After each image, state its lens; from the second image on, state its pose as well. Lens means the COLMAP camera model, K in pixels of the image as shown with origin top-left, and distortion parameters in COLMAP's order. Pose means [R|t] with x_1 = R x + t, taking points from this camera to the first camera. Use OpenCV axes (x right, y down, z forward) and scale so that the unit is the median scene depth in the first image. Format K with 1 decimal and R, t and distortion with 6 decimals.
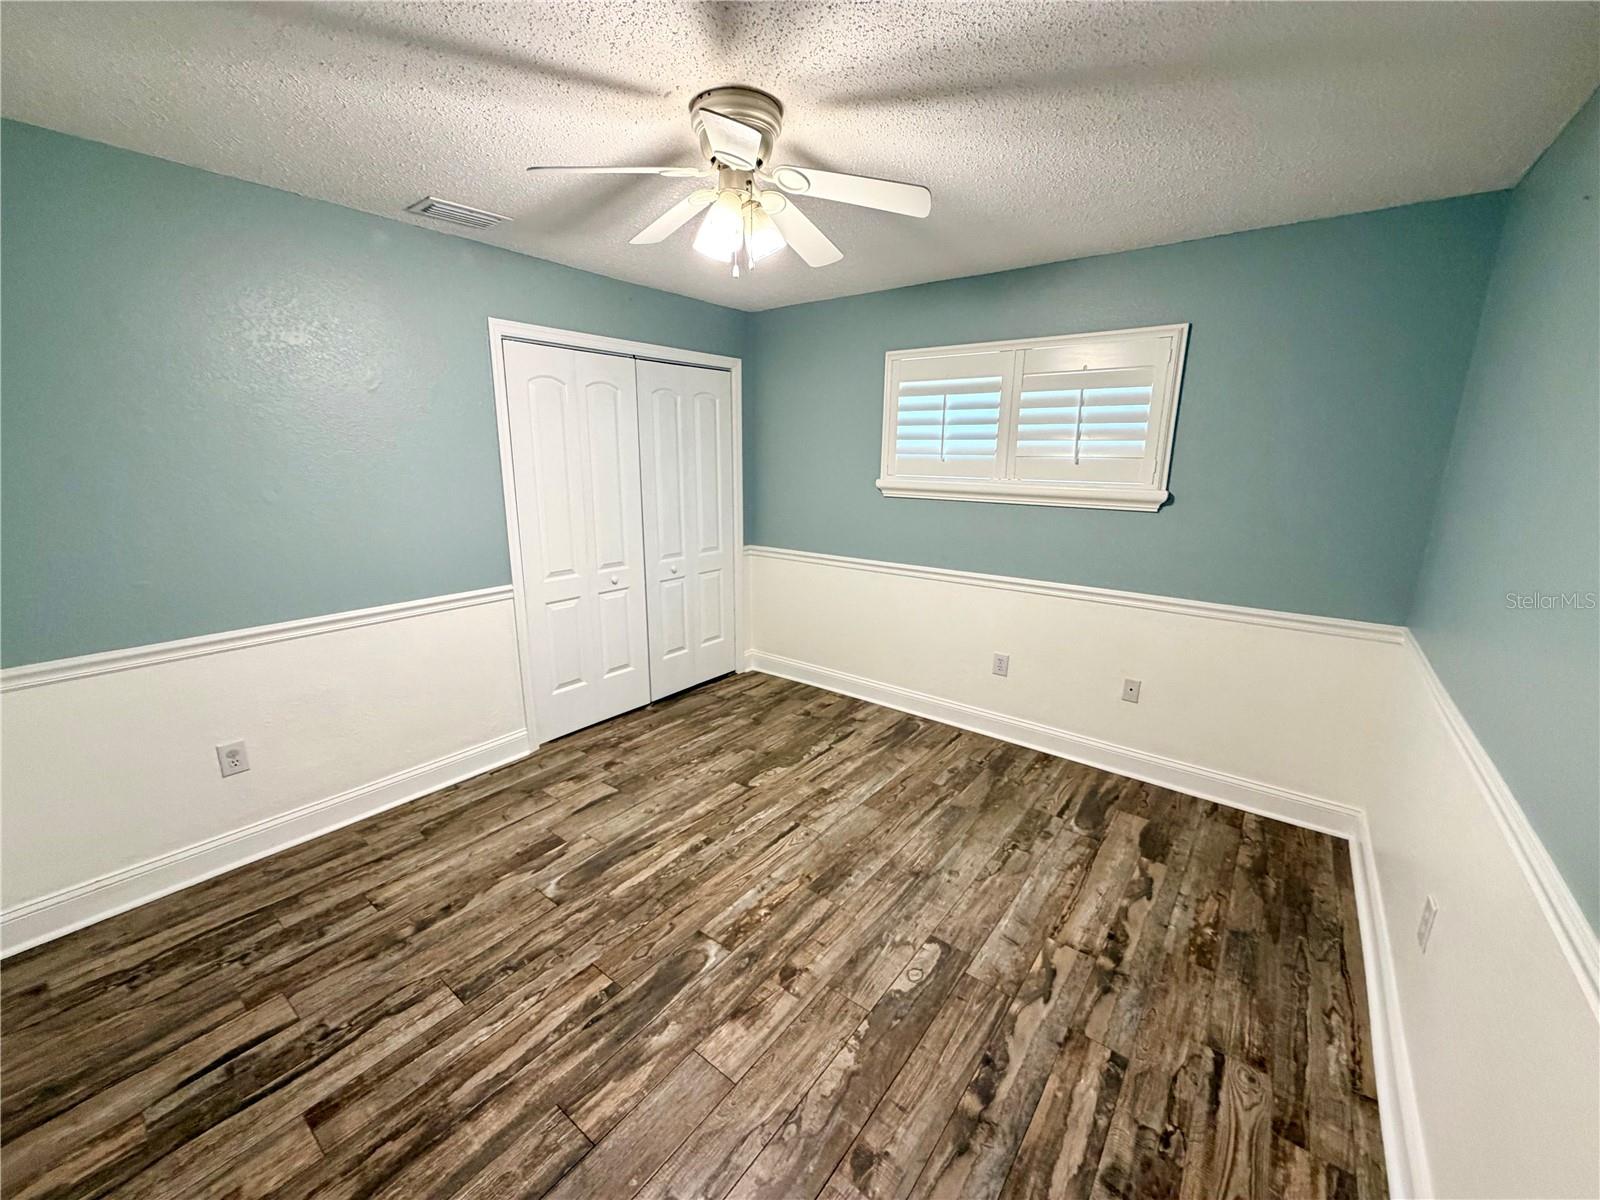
lens RADIAL K [[638.8, 0, 793.0], [0, 638.8, 604.7], [0, 0, 1]] dist [0.000928, 0.000831]
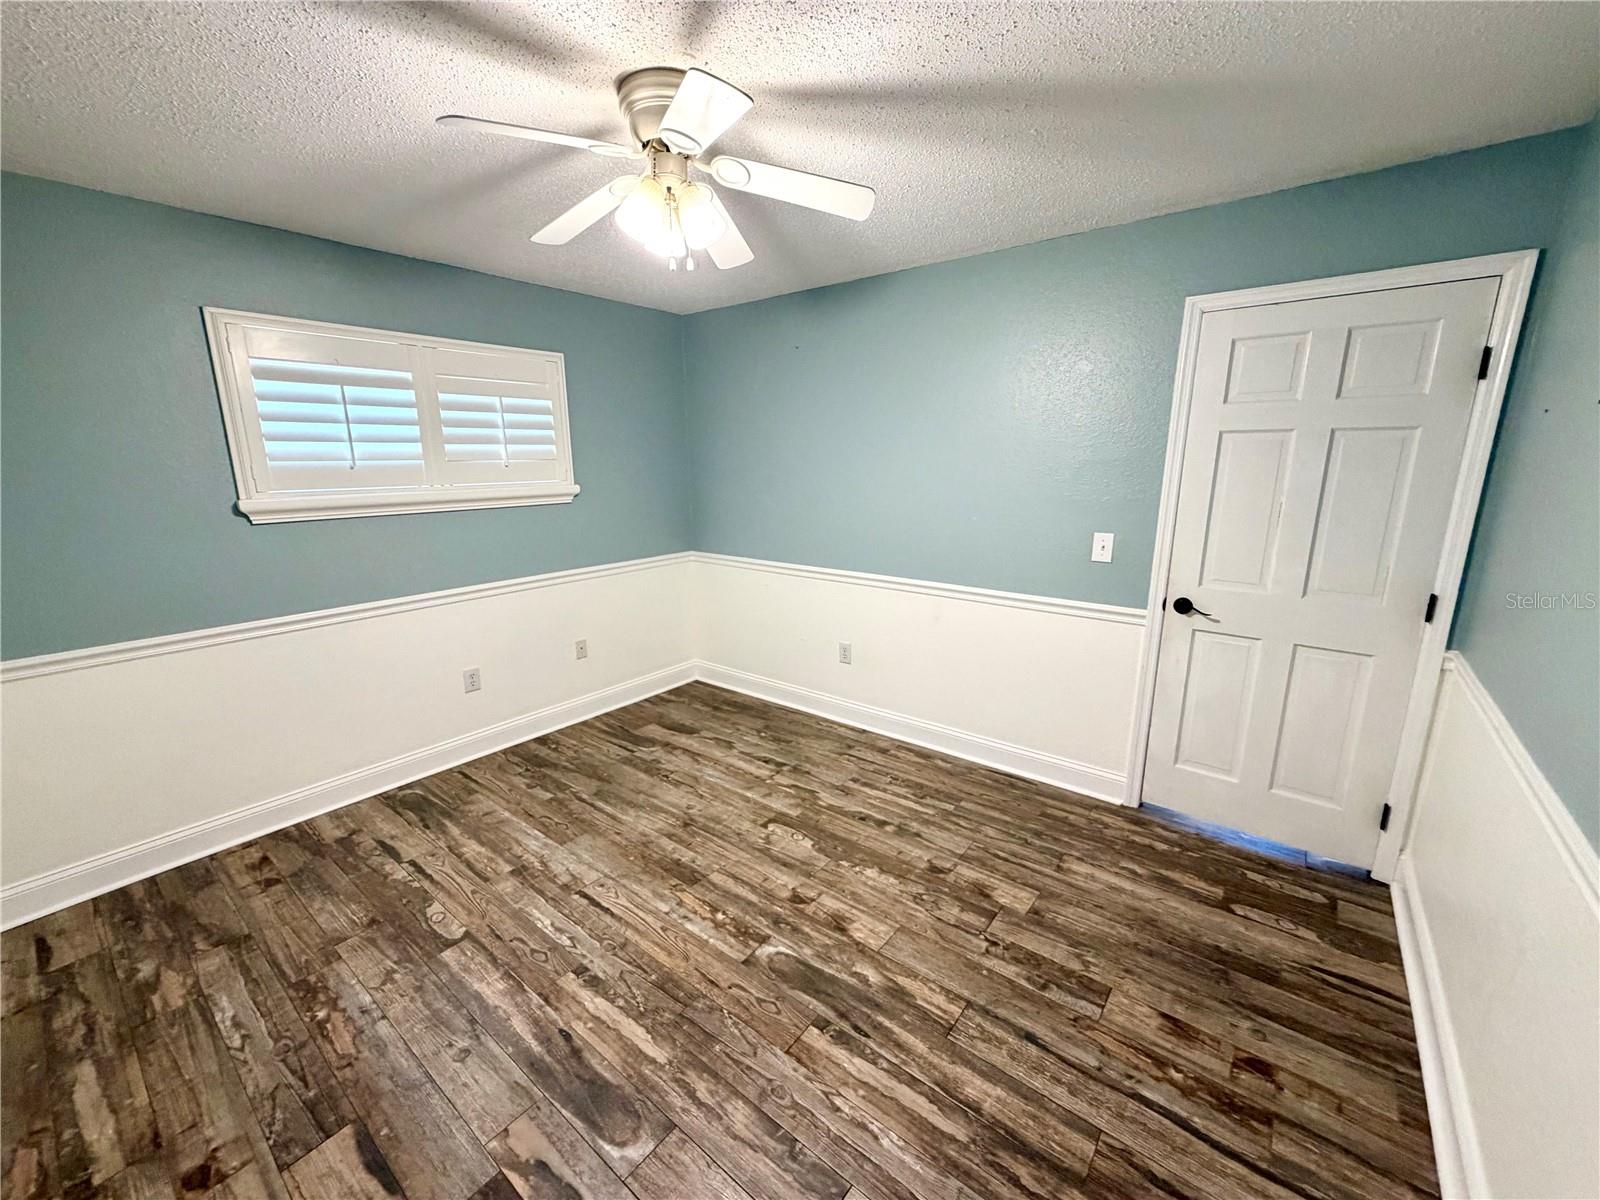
lens RADIAL K [[638.8, 0, 795.7], [0, 638.8, 604.3], [0, 0, 1]] dist [0.000928, 0.000831]
pose [[0.012745, -0.237140, 0.971392, -0.862433], [0.243334, 0.943002, 0.227016, -0.169325], [-0.969859, 0.233479, 0.069722, 0.674733]]
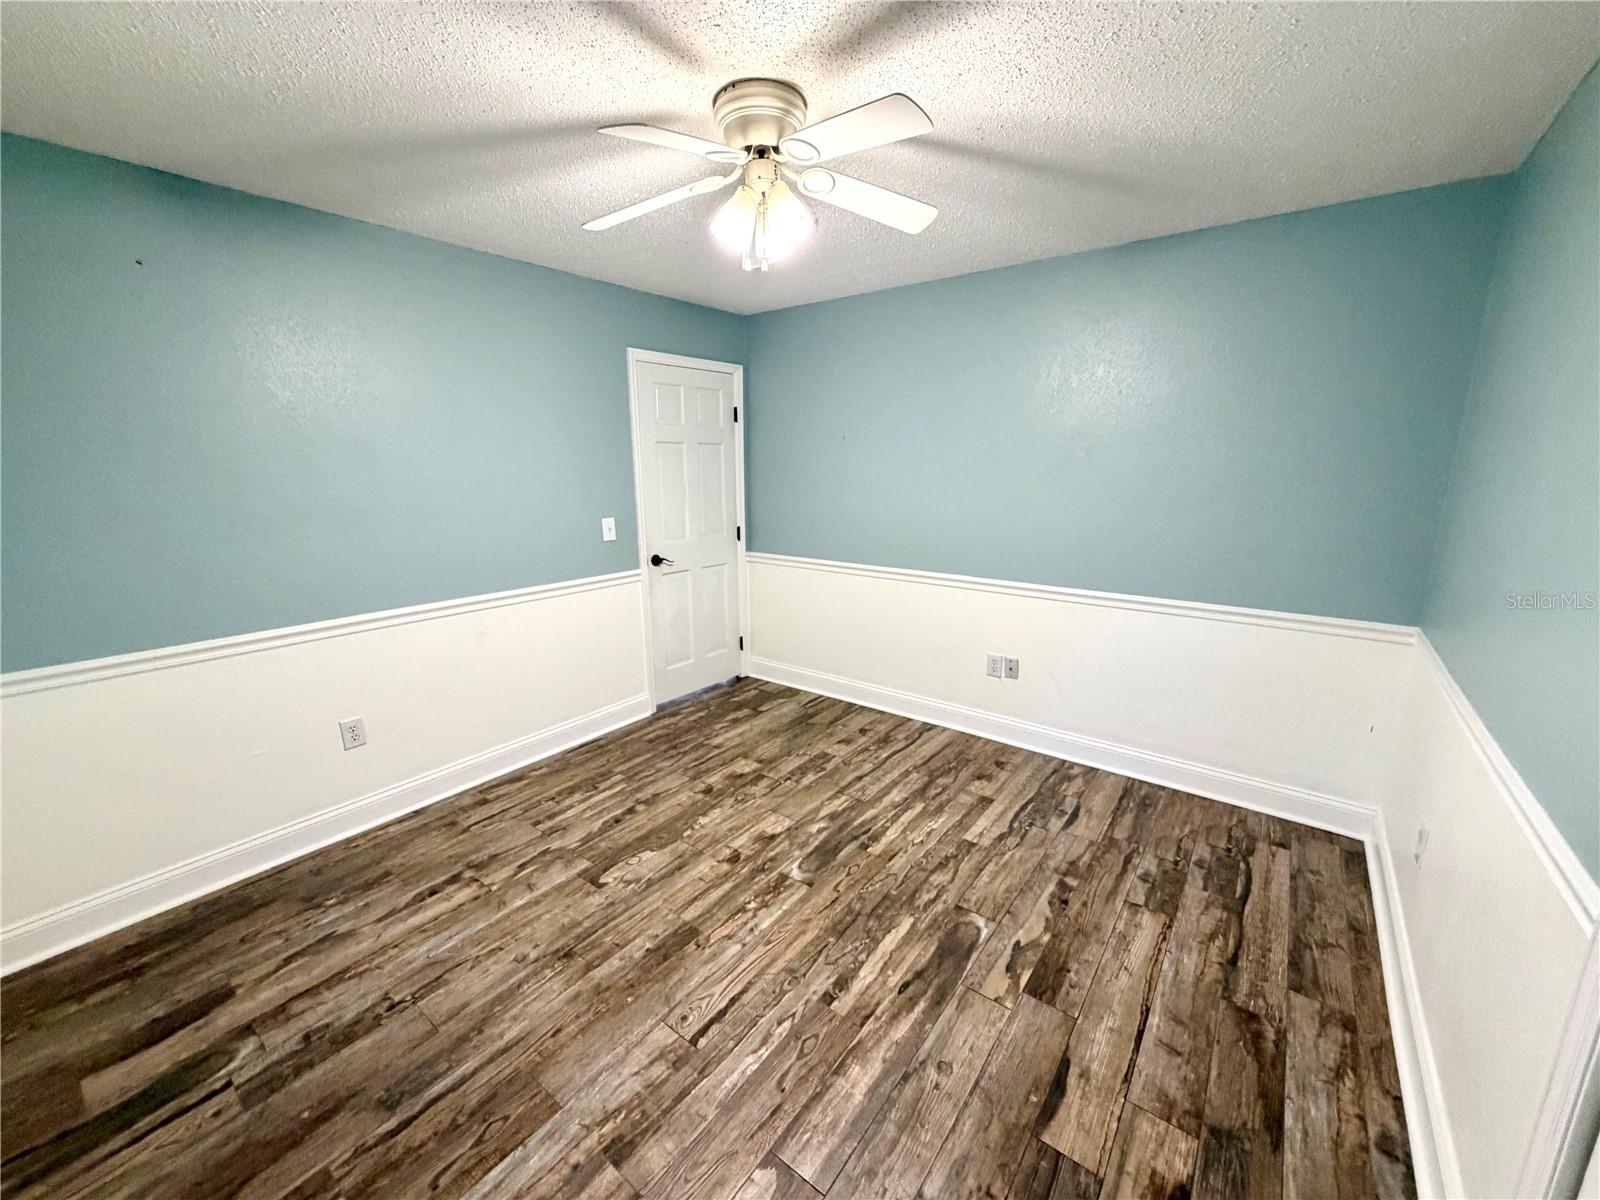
lens RADIAL K [[638.8, 0, 792.9], [0, 638.8, 601.1], [0, 0, 1]] dist [0.000928, 0.000831]
pose [[-0.999990, -0.004401, -0.001177, -0.103681], [-0.004469, 0.897463, 0.441067, -0.381618], [-0.000885, 0.441067, -0.897474, 1.627427]]
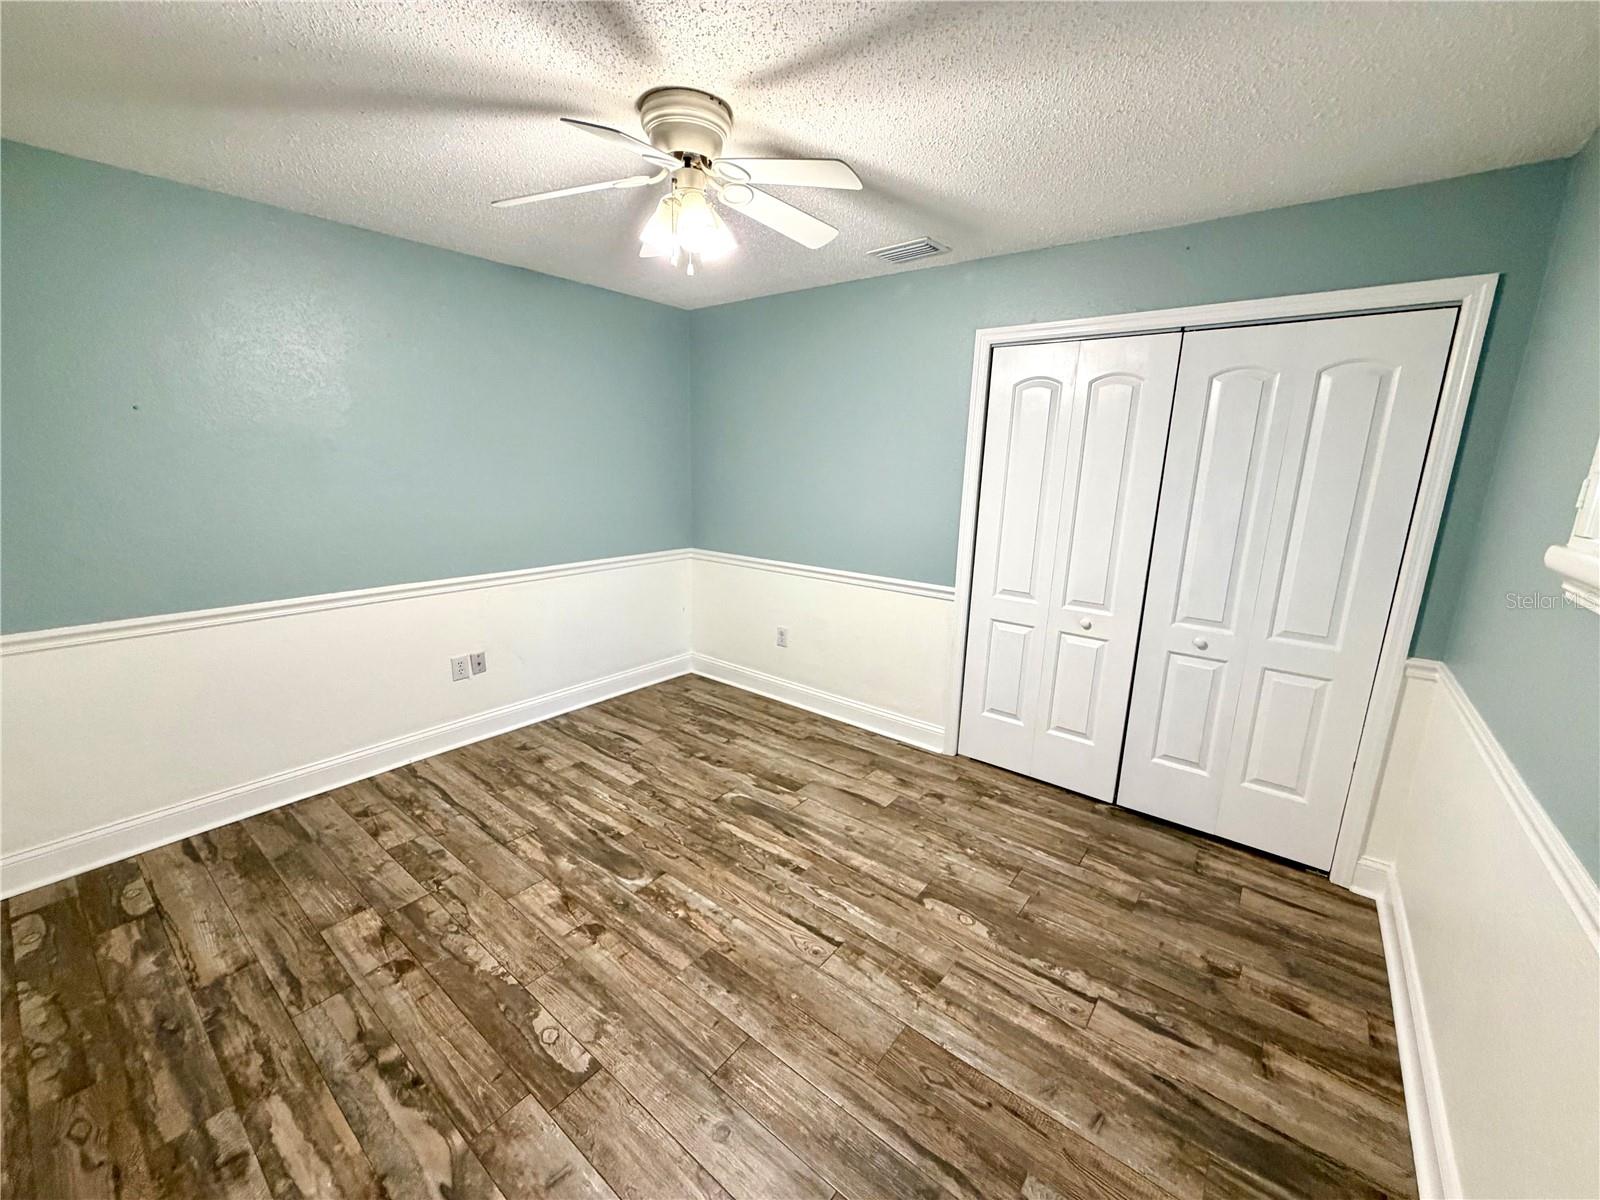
lens RADIAL K [[638.8, 0, 793.8], [0, 638.8, 601.3], [0, 0, 1]] dist [0.000928, 0.000831]
pose [[-0.011839, 0.214008, -0.976760, 0.782008], [-0.257486, 0.943235, 0.209783, -0.218201], [0.966210, 0.253985, 0.043937, 0.963778]]
